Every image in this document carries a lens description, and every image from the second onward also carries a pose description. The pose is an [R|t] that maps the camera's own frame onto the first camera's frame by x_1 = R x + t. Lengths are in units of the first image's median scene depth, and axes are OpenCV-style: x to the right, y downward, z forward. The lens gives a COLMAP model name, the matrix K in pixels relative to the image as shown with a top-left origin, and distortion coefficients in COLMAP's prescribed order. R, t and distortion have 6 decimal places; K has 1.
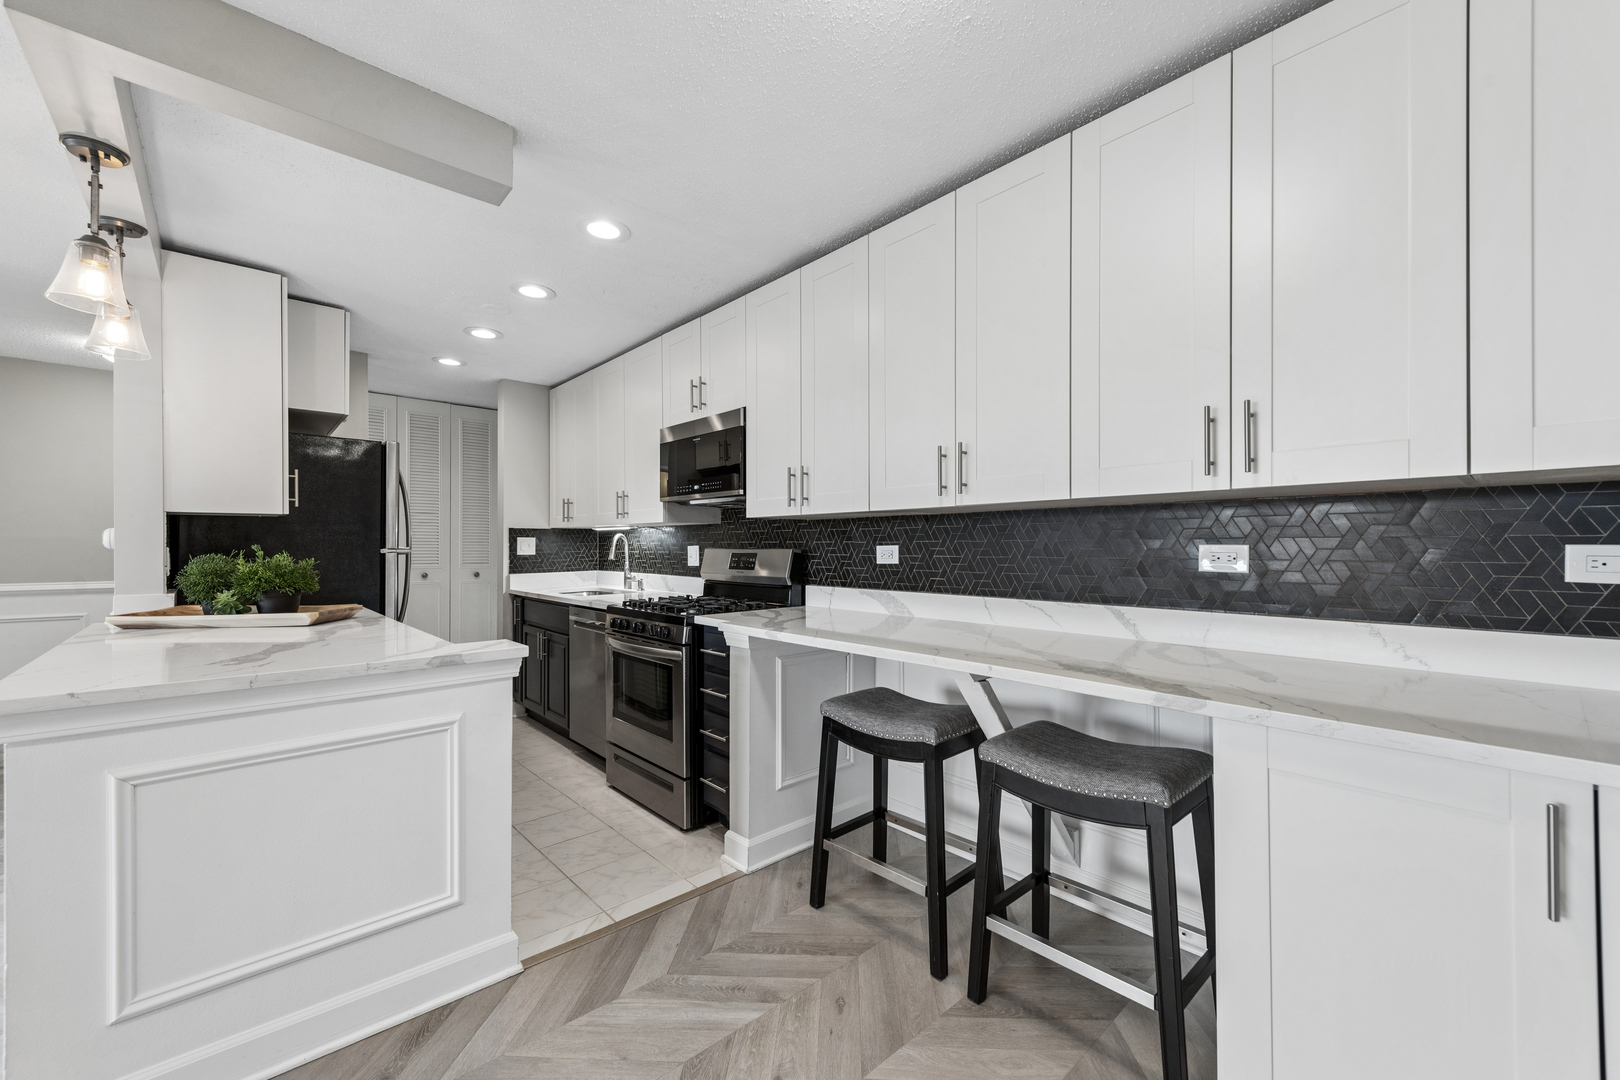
lens RADIAL K [[647.1, 0, 803.4], [0, 647.1, 542.8], [0, 0, 1]] dist [0.013945, -0.000171]
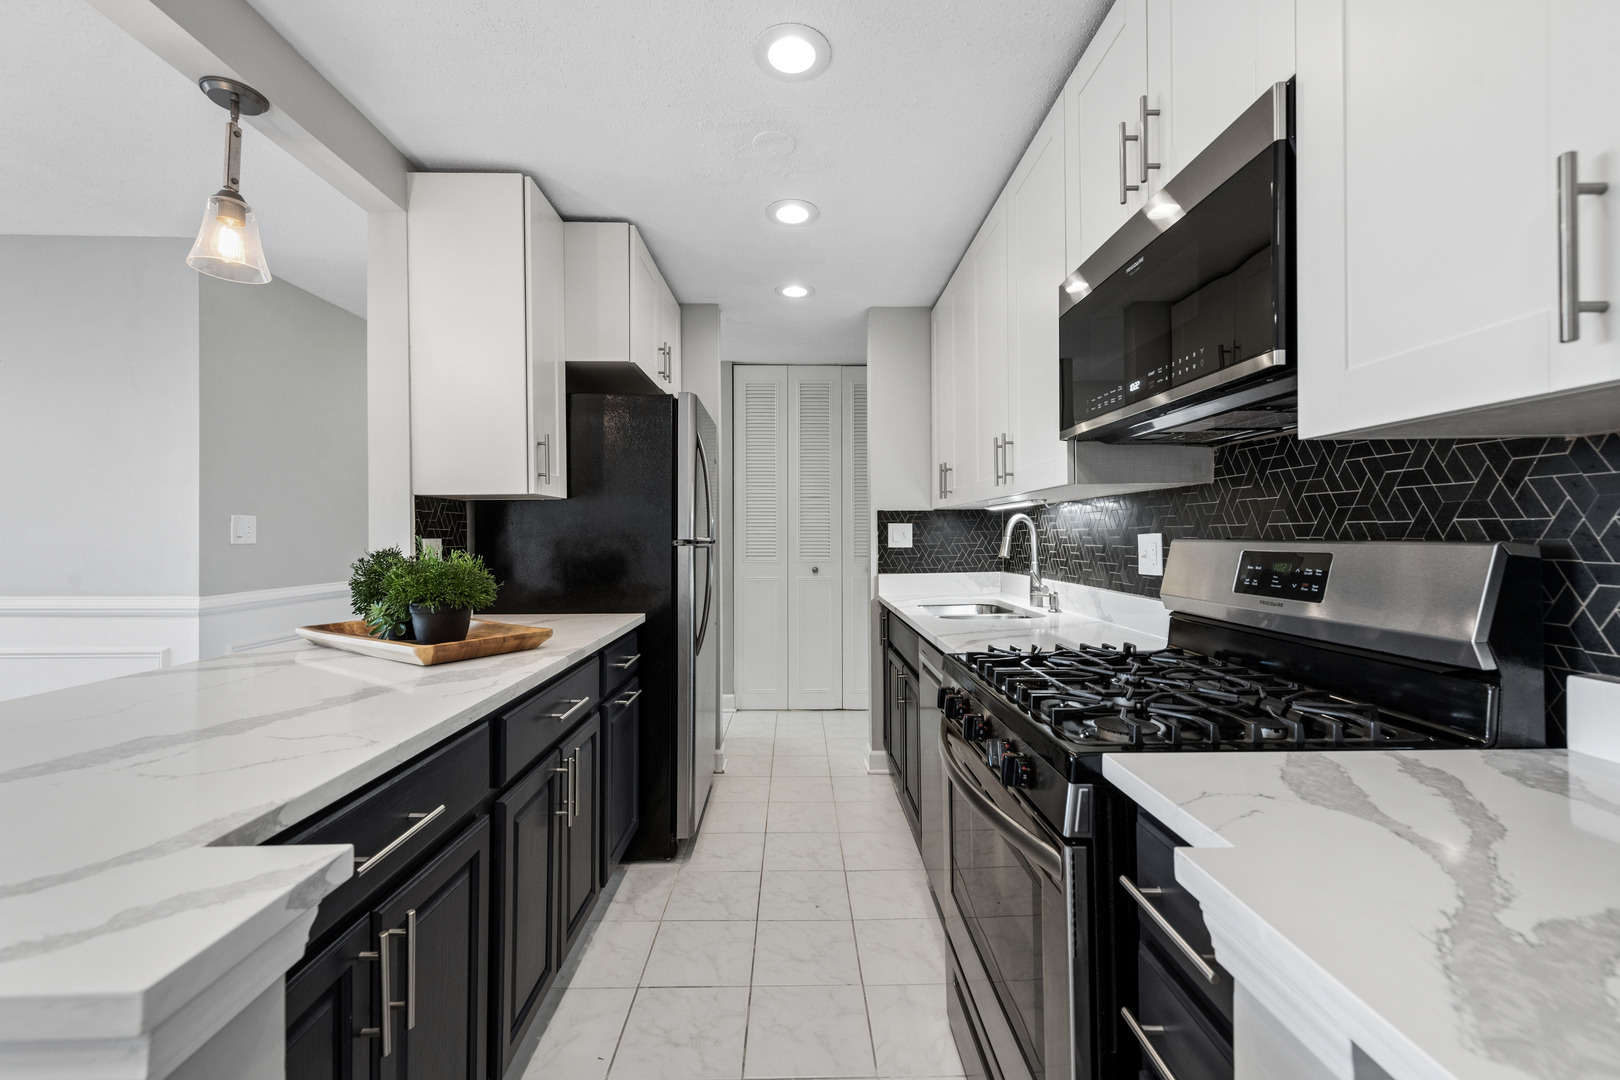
lens RADIAL K [[647.1, 0, 817.0], [0, 647.1, 534.7], [0, 0, 1]] dist [0.013945, -0.000171]
pose [[0.768175, -0.005750, -0.640214, -0.058358], [0.009632, 0.999950, 0.002577, 0.002152], [0.640167, -0.008146, 0.768193, 0.549444]]
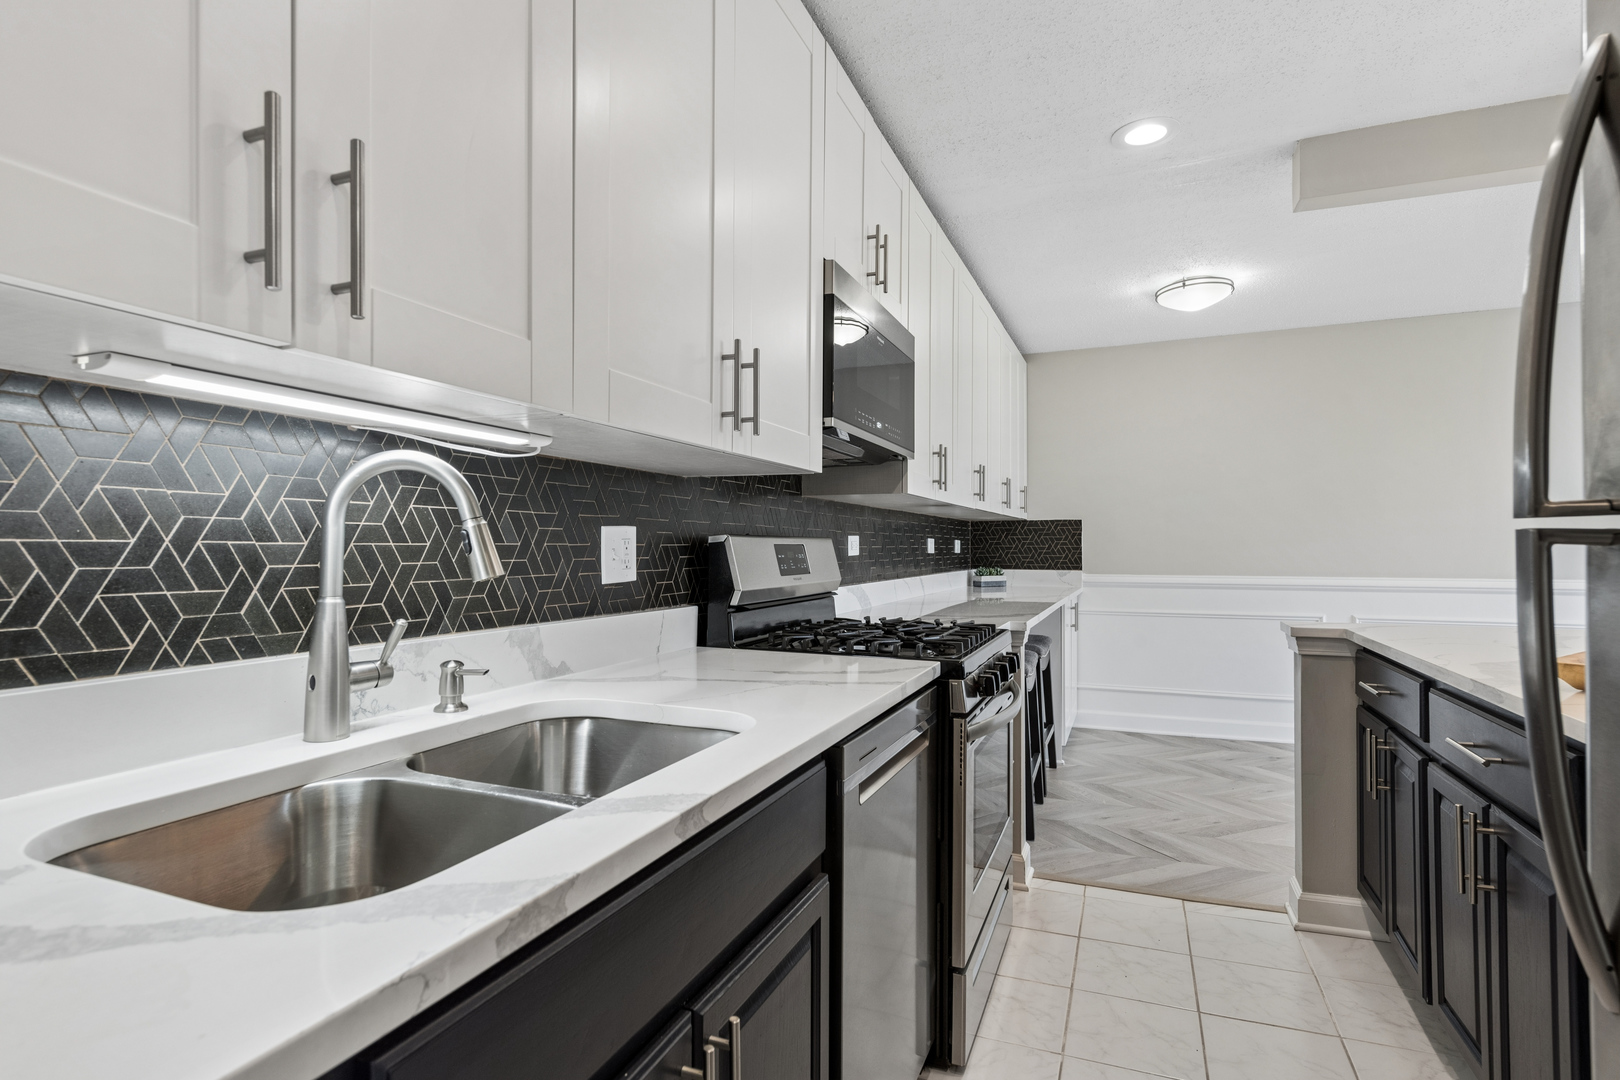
lens RADIAL K [[806.9, 0, 818.9], [0, 806.9, 539.3], [0, 0, 1]] dist [-0.000641, -0.000225]
pose [[-0.450895, 0.012482, 0.892490, -0.731021], [-0.001522, 0.999890, -0.014753, 0.021630], [-0.892576, -0.008010, -0.450826, 1.304605]]
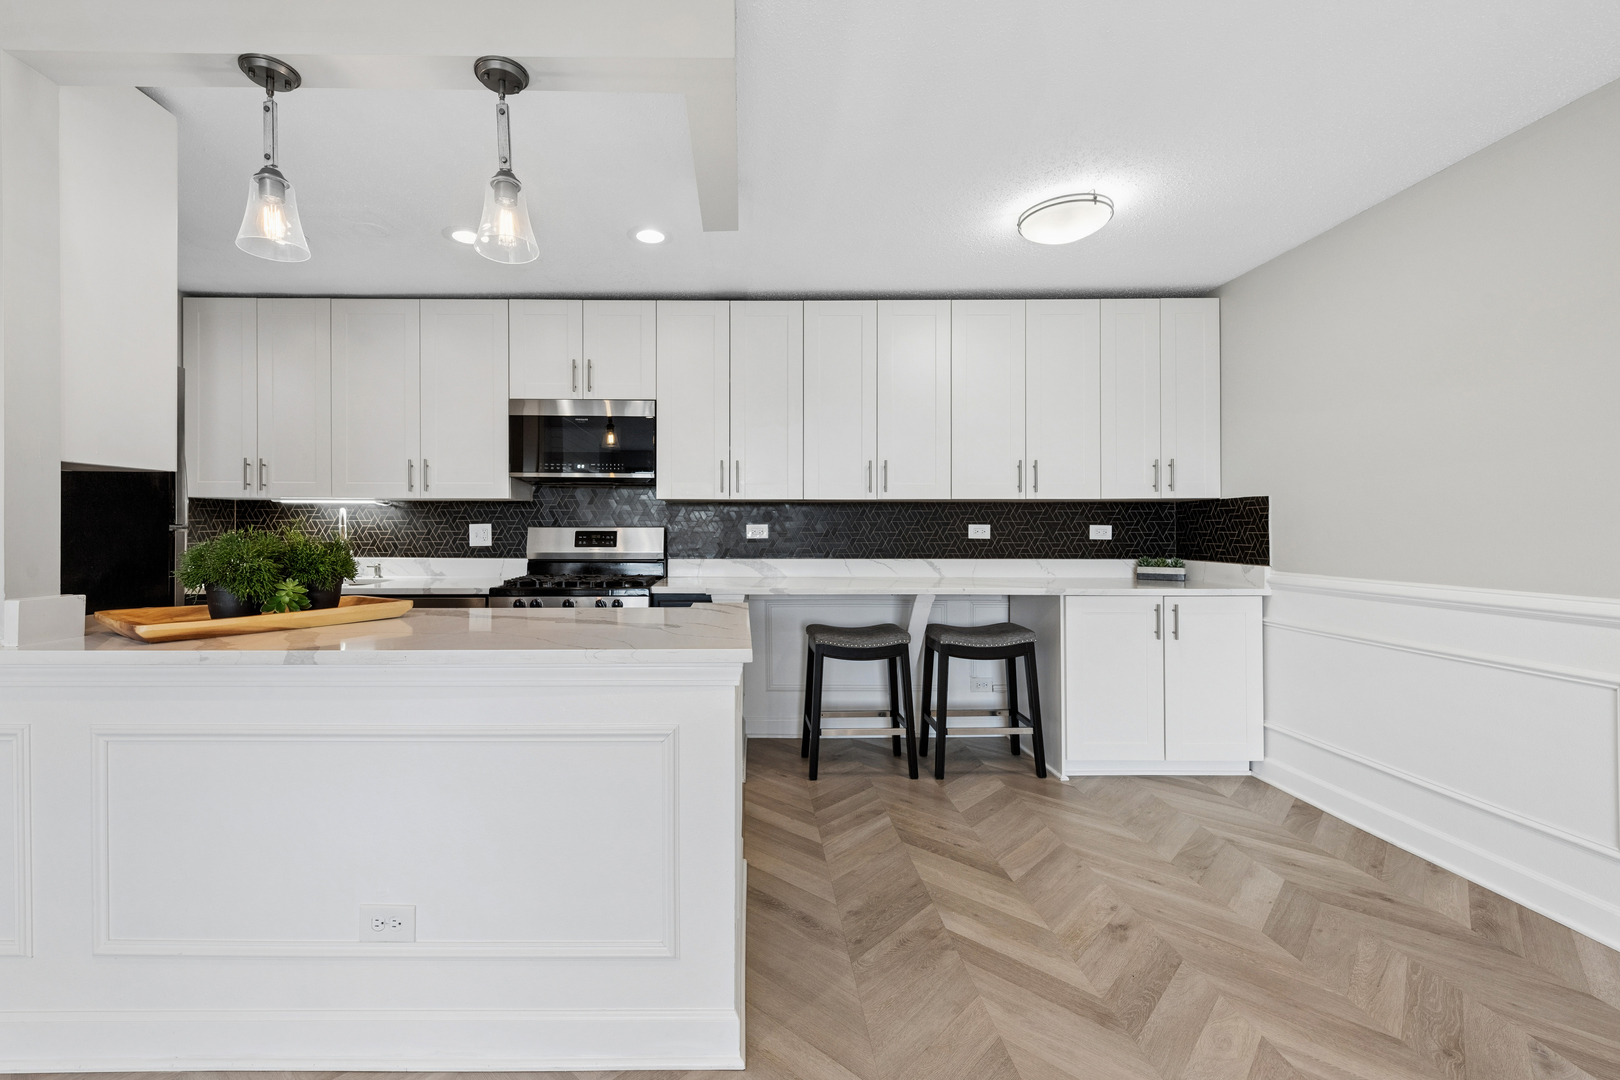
lens RADIAL K [[709.7, 0, 756.6], [0, 709.7, 527.5], [0, 0, 1]] dist [0.002960, 0.000096]
pose [[0.656577, 0.002069, 0.754257, -0.794969], [-0.005842, 0.999980, 0.002342, 0.006088], [-0.754237, -0.005944, 0.656576, 0.053832]]
